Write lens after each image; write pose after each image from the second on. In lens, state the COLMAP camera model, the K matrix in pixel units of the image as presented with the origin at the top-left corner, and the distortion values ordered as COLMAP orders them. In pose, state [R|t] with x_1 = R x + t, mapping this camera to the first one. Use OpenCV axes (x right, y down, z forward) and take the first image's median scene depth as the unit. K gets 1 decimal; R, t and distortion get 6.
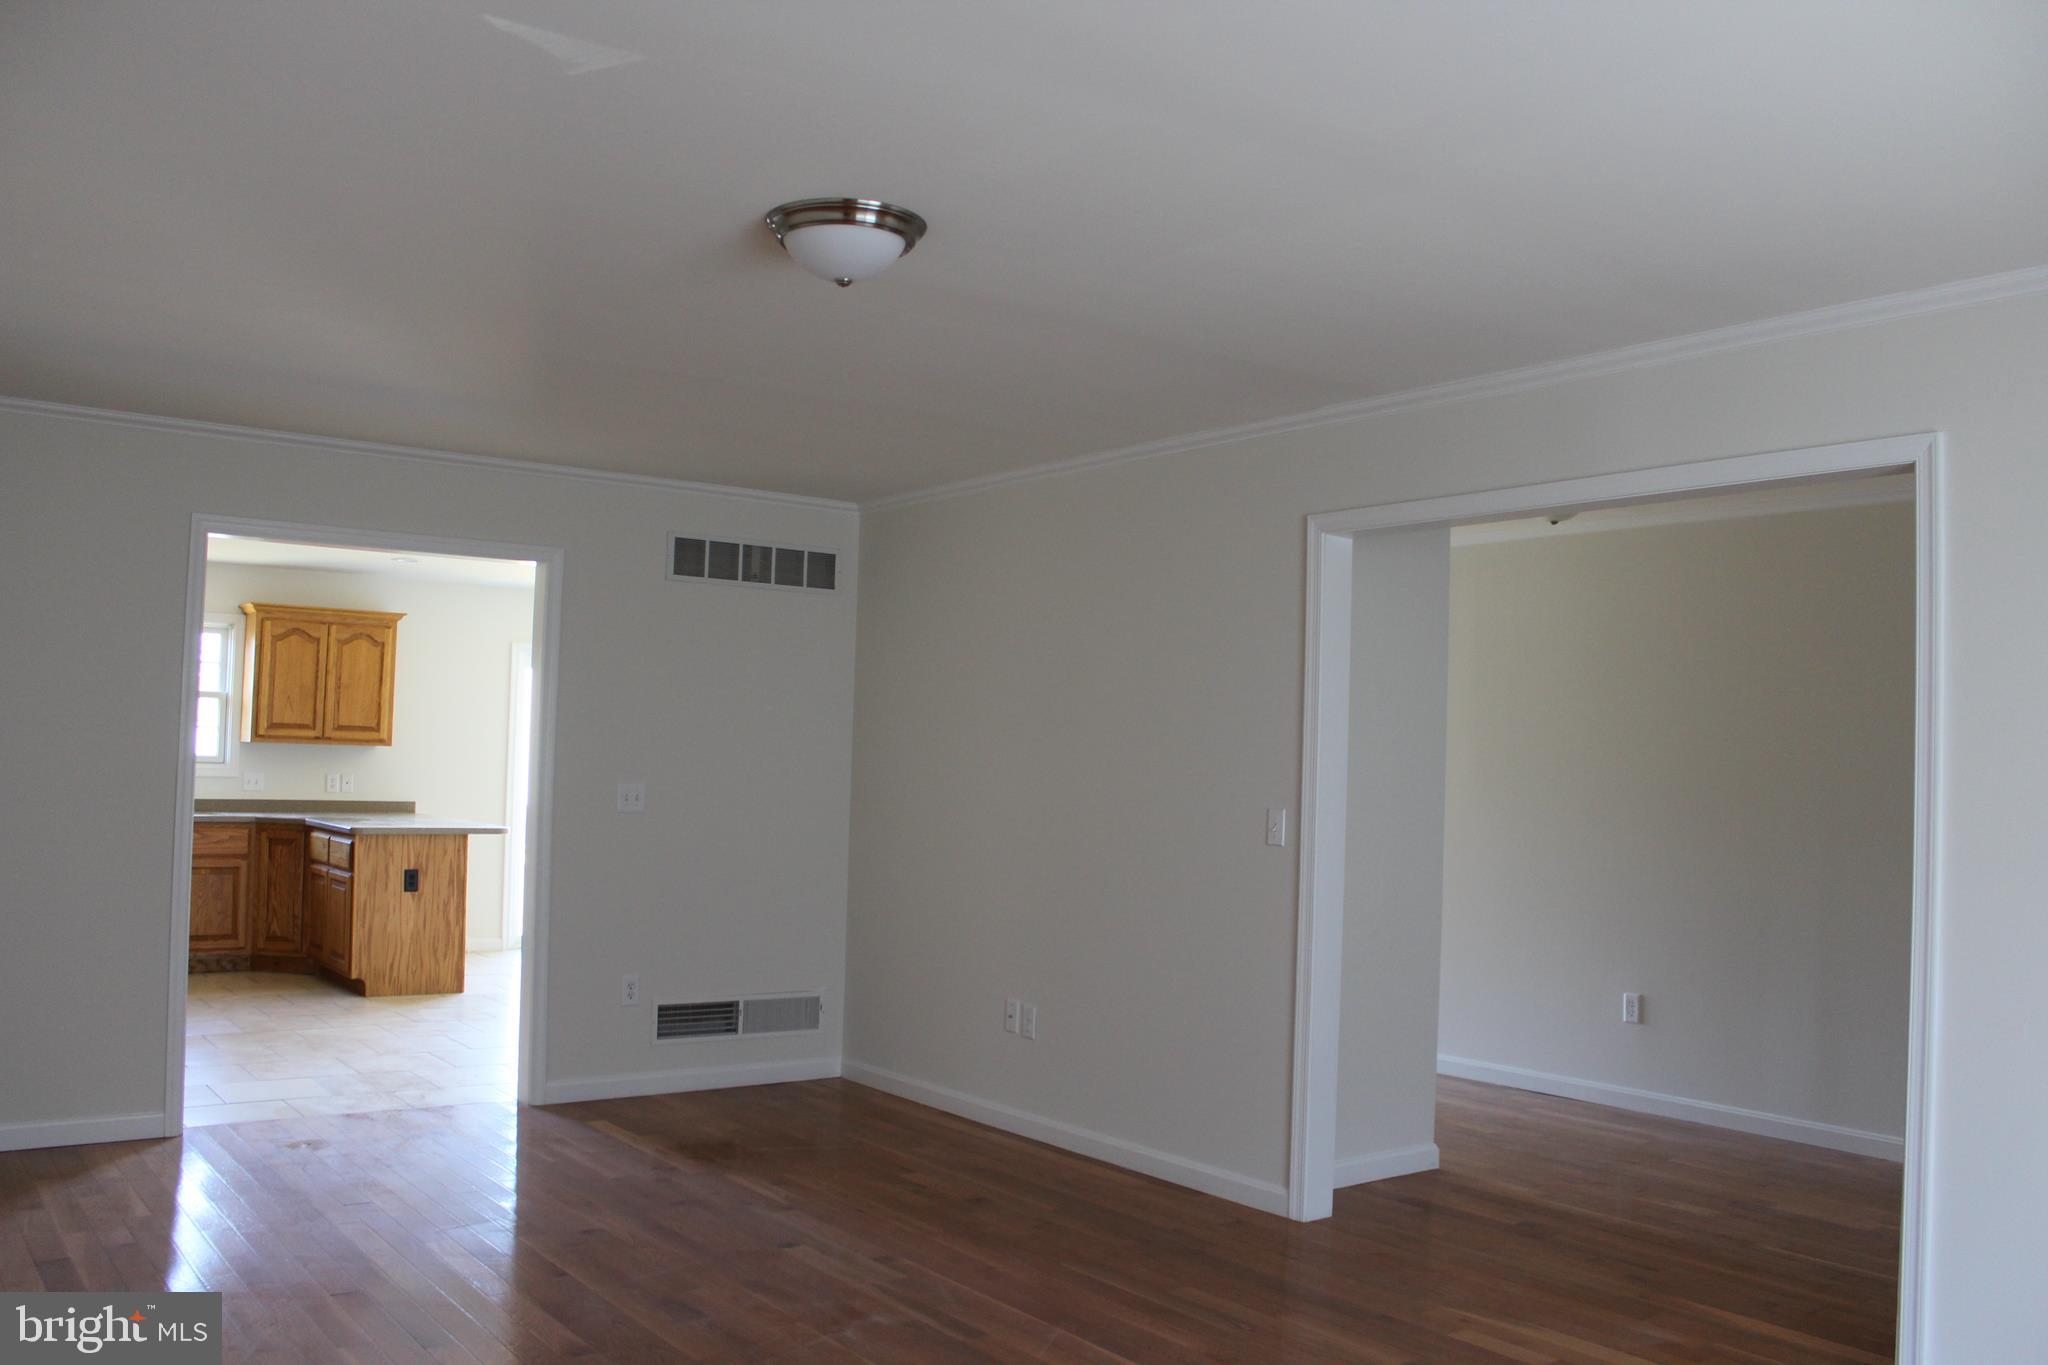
lens RADIAL K [[1768.1, 0, 1024.0], [0, 1768.1, 682.5], [0, 0, 1]] dist [-0.091531, 0.010020]
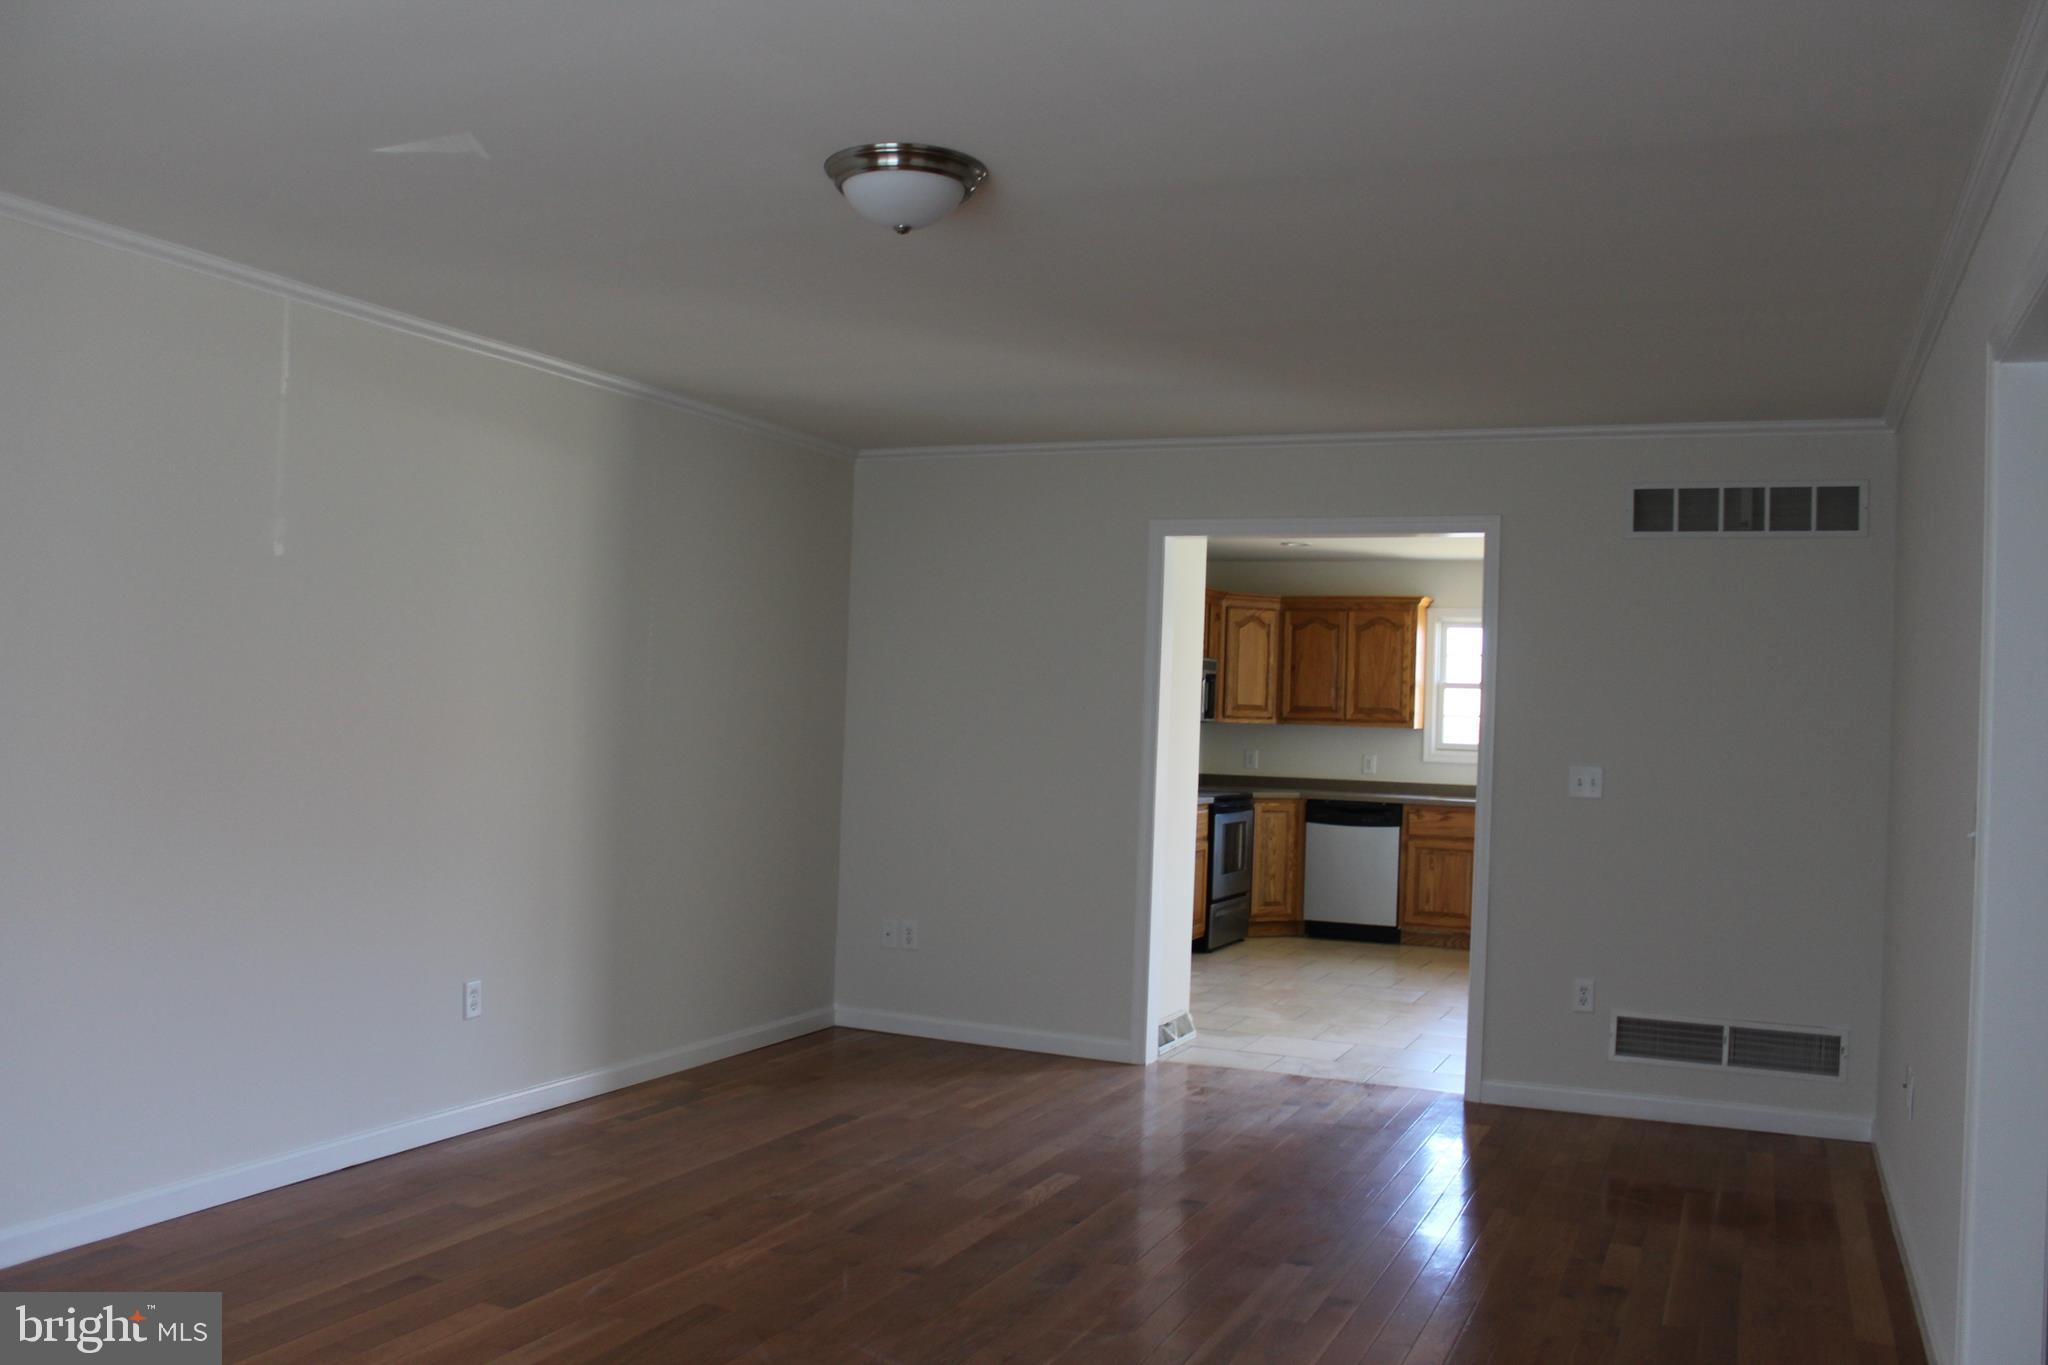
lens RADIAL K [[1768.1, 0, 1024.0], [0, 1768.1, 682.5], [0, 0, 1]] dist [-0.091531, 0.010020]
pose [[0.483822, -0.027645, -0.874730, 0.425426], [0.020395, 0.999586, -0.020310, 0.026529], [0.874929, -0.008013, 0.484185, 0.311542]]
